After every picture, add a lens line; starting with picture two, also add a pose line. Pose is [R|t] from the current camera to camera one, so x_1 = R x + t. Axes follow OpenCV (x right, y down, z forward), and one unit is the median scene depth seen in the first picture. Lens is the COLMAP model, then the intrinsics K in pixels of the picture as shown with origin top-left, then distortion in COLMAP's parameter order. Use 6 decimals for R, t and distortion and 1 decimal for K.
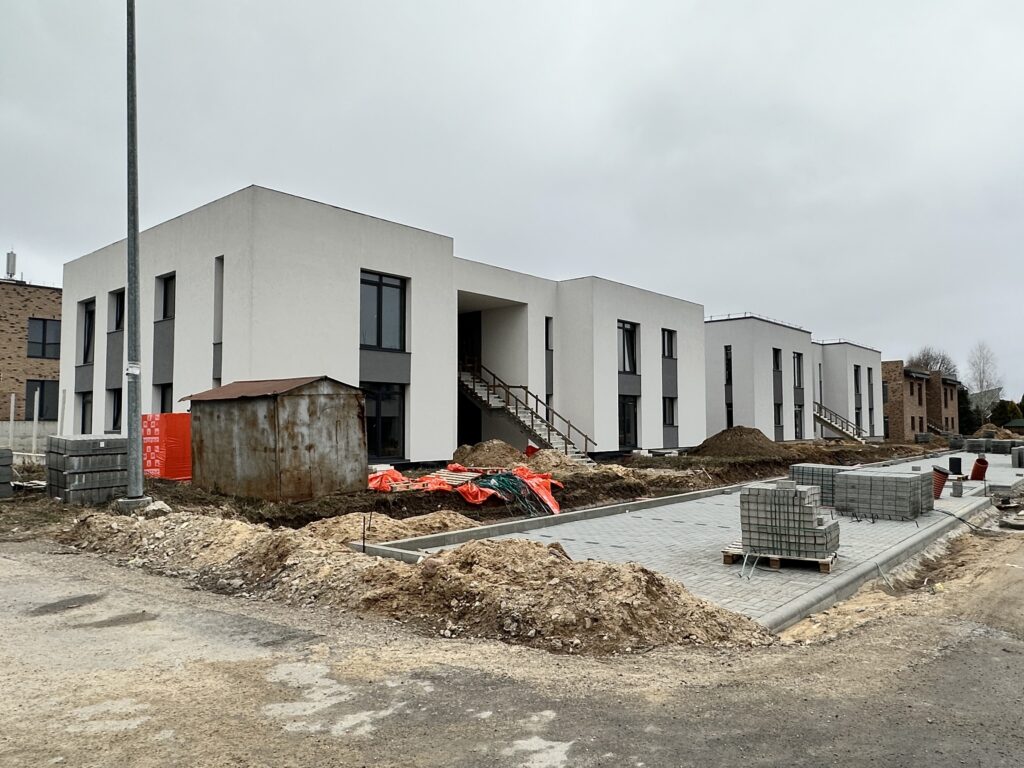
lens RADIAL K [[709.9, 0, 593.1], [0, 709.9, 378.7], [0, 0, 1]] dist [-0.027019, 0.006820]
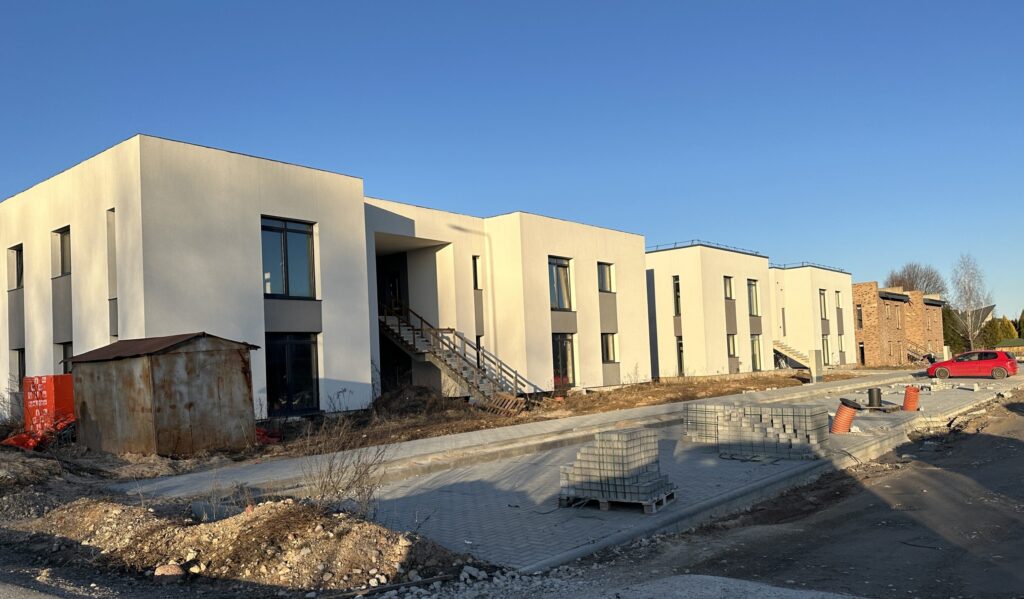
lens RADIAL K [[770.2, 0, 594.4], [0, 770.2, 315.3], [0, 0, 1]] dist [-0.038487, 0.005848]
pose [[0.999115, -0.041004, 0.009331, 0.151010], [0.040926, 0.999127, 0.008353, -0.013445], [-0.009665, -0.007963, 0.999922, -0.060657]]
